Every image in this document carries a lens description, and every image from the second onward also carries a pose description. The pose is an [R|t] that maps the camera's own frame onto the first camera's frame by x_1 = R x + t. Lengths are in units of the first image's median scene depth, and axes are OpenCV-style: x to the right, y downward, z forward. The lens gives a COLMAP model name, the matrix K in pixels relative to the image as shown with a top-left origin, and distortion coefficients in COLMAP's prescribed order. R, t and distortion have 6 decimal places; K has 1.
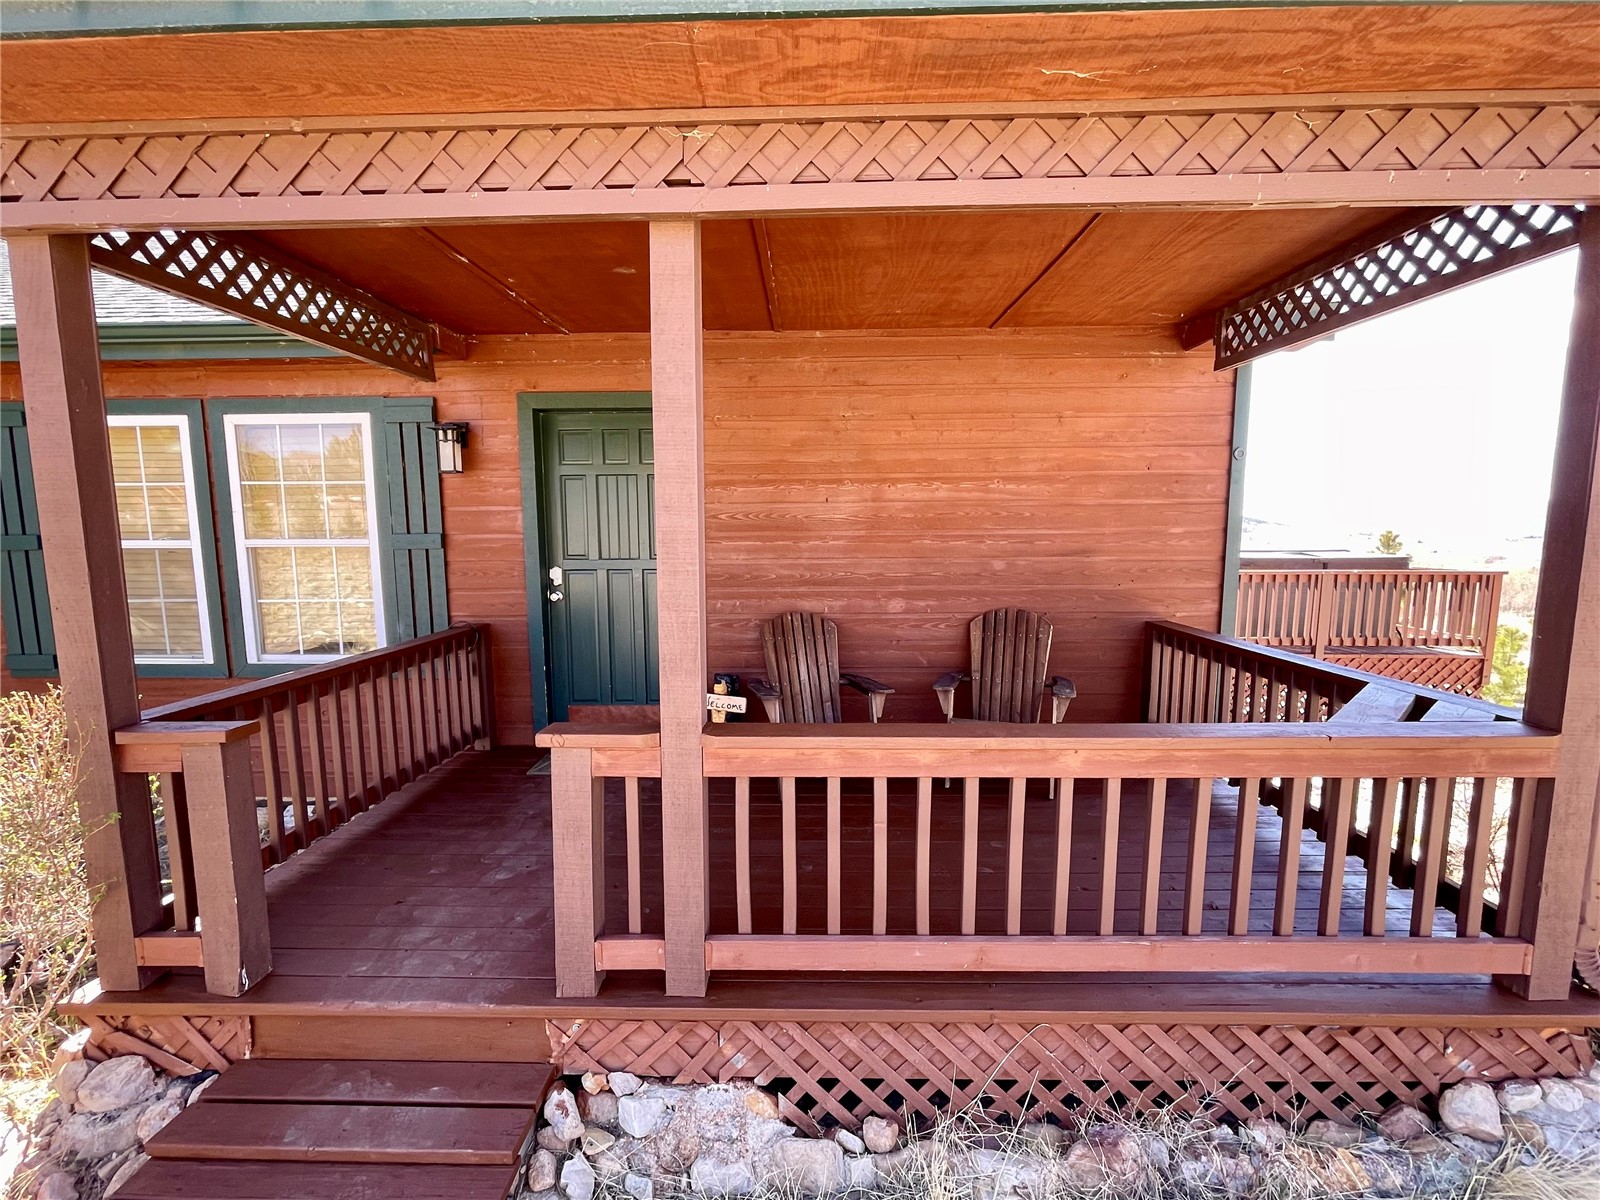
lens RADIAL K [[715.9, 0, 795.0], [0, 715.9, 604.8], [0, 0, 1]] dist [-0.000487, -0.000203]
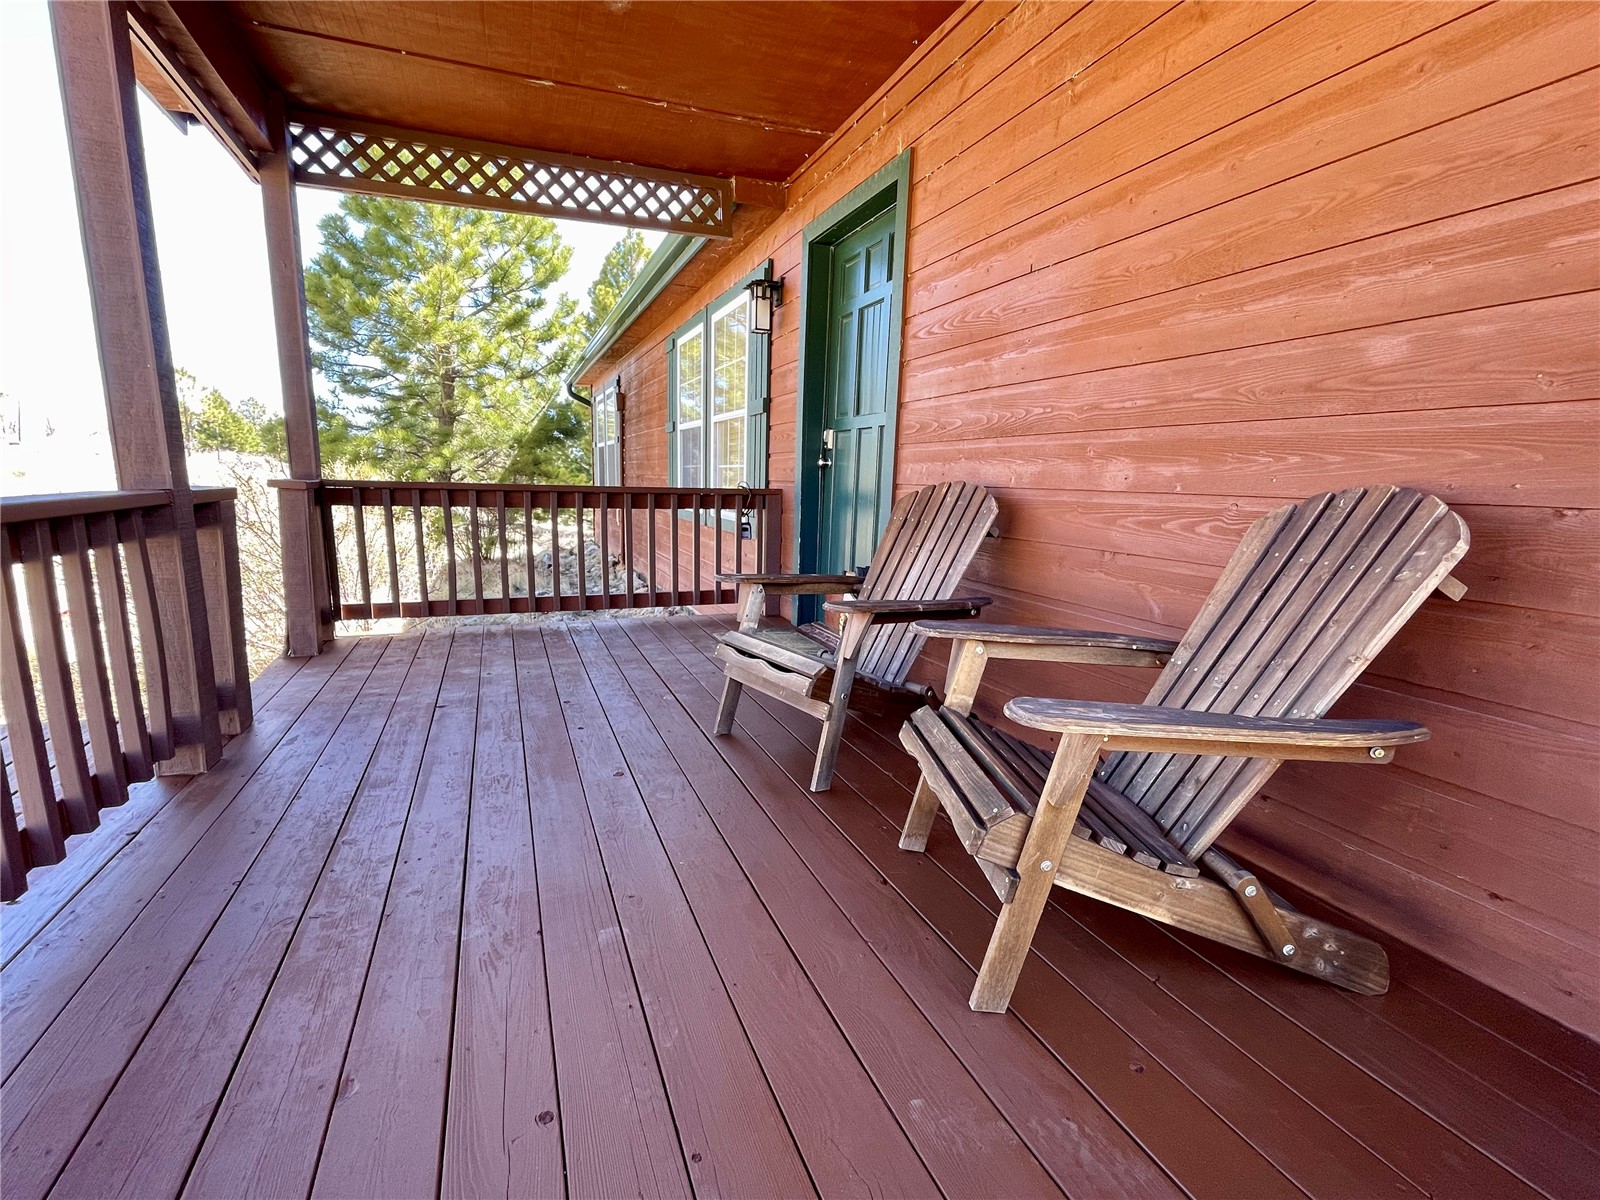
lens RADIAL K [[715.9, 0, 795.0], [0, 715.9, 604.8], [0, 0, 1]] dist [-0.000487, -0.000203]
pose [[0.389926, 0.177763, -0.903525, 0.489831], [-0.110674, 0.983125, 0.145661, 0.038505], [0.914171, 0.043200, 0.403020, 0.633958]]
